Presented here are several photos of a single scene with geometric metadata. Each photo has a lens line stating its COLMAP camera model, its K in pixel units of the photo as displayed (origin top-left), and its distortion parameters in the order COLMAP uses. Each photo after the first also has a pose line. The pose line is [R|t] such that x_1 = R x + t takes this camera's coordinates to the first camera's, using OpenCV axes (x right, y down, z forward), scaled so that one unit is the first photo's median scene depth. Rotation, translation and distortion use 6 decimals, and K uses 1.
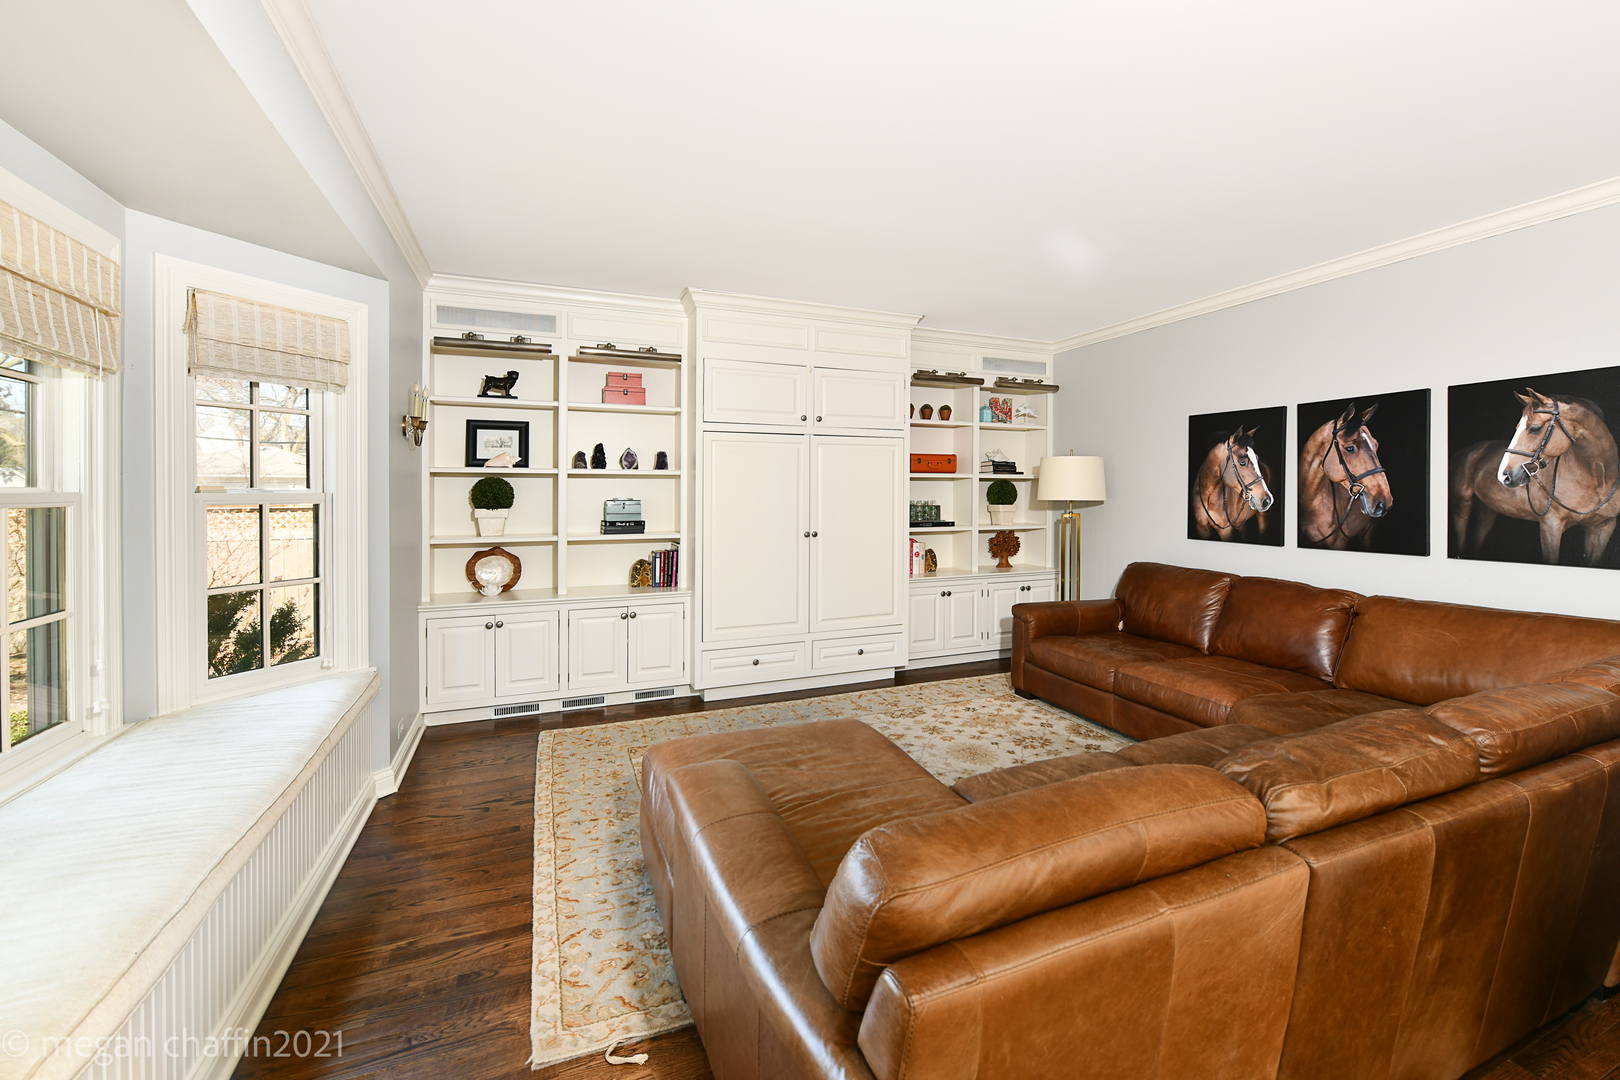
lens RADIAL K [[677.4, 0, 818.8], [0, 677.4, 517.4], [0, 0, 1]] dist [-0.004818, -0.000538]
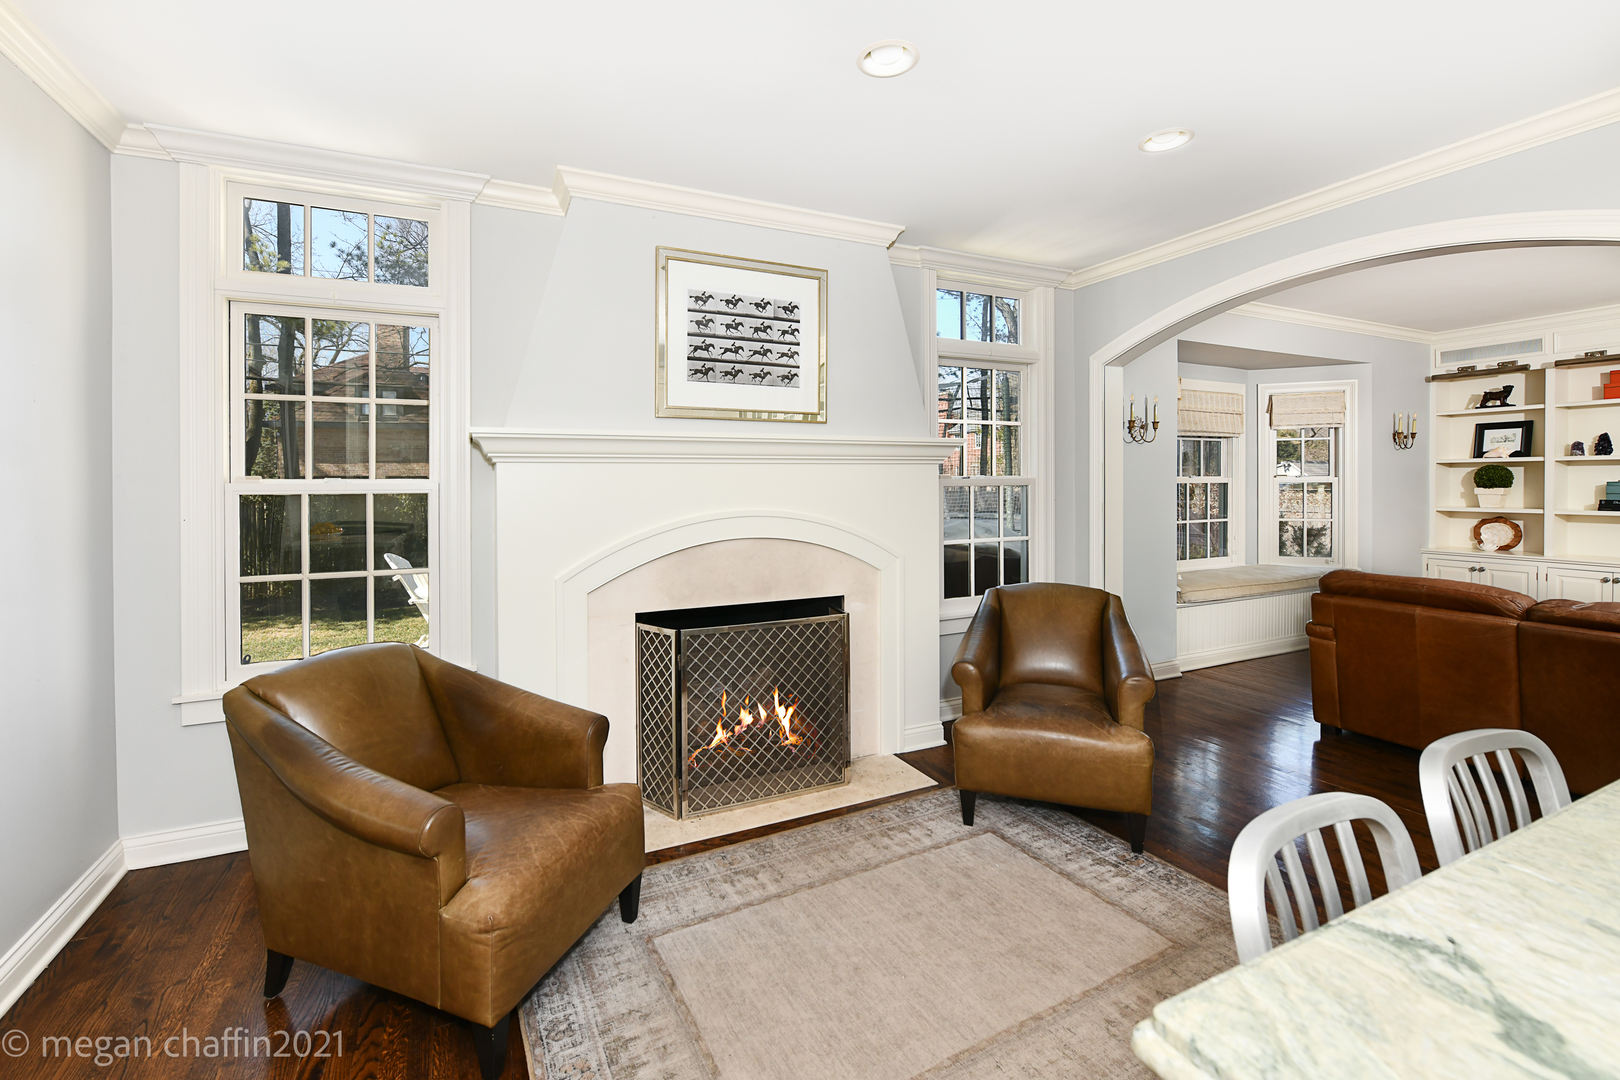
lens RADIAL K [[736.6, 0, 833.3], [0, 736.6, 468.9], [0, 0, 1]] dist [-0.001286, -0.000040]
pose [[0.073716, -0.013913, -0.997182, 0.892513], [-0.033326, 0.999310, -0.016406, 0.017334], [0.996722, 0.034442, 0.073201, -0.428433]]
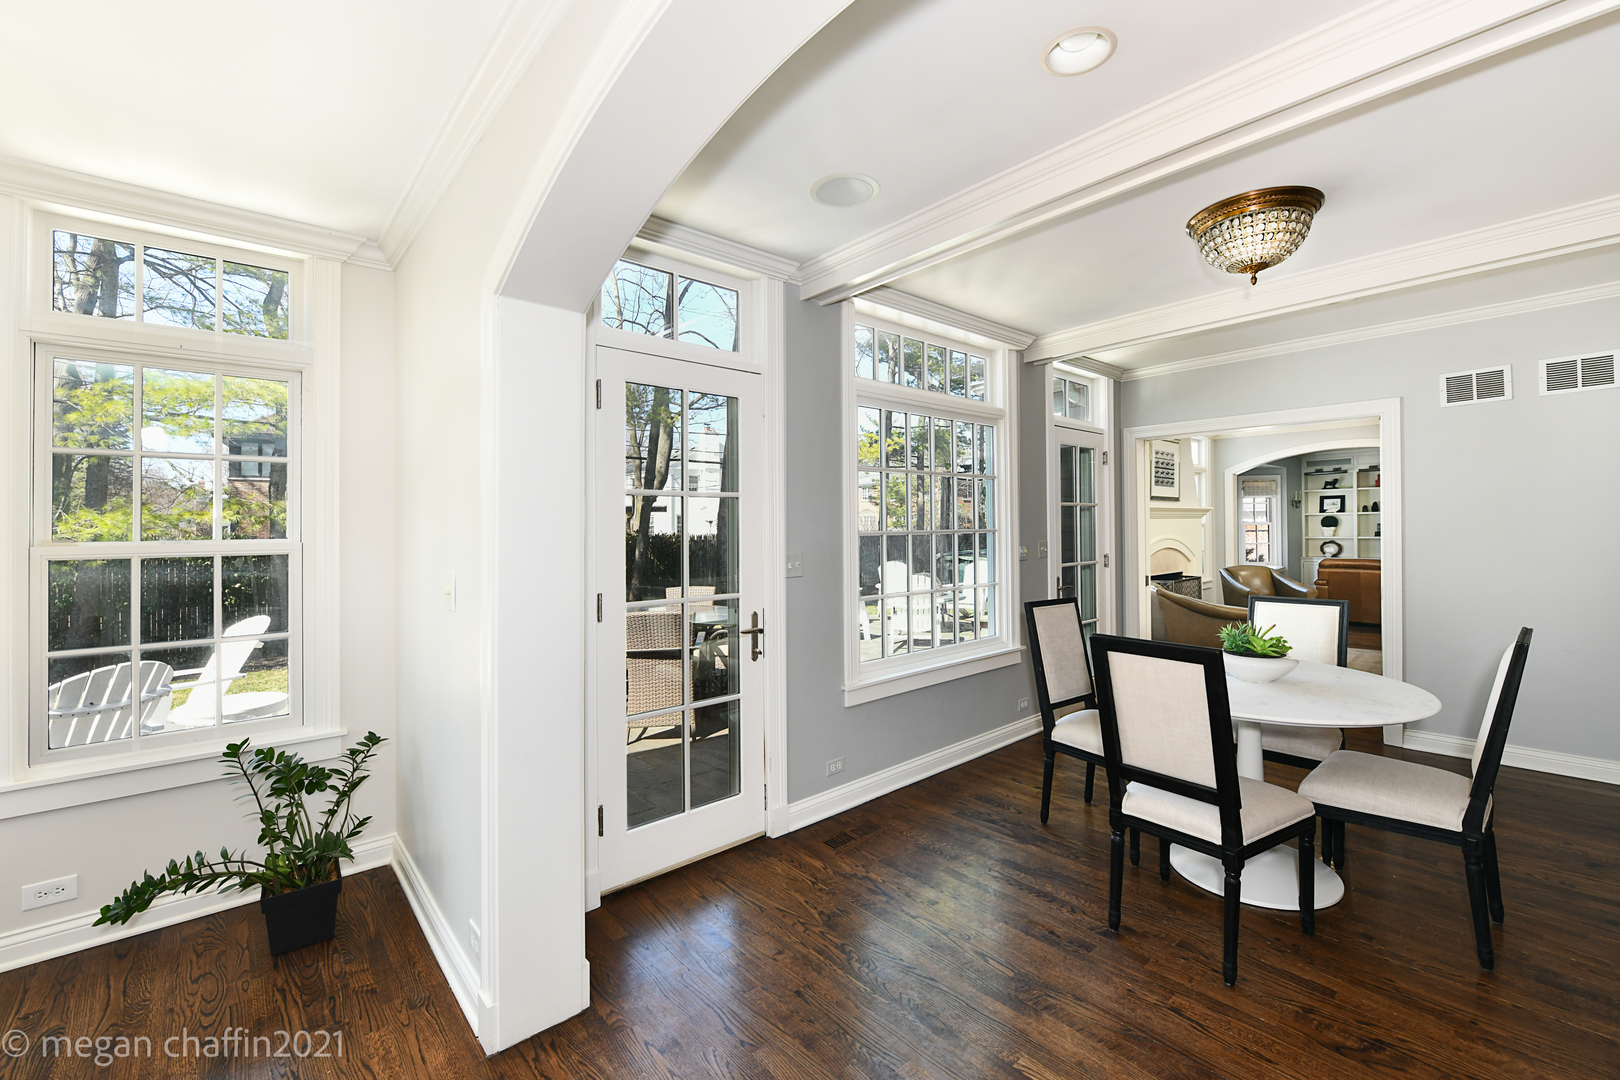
lens RADIAL K [[677.4, 0, 818.8], [0, 677.4, 517.4], [0, 0, 1]] dist [-0.004818, -0.000538]
pose [[0.318905, -0.024593, -0.947468, 1.541442], [-0.017430, 0.999342, -0.031806, 0.075479], [0.947627, 0.026658, 0.318266, -1.964478]]
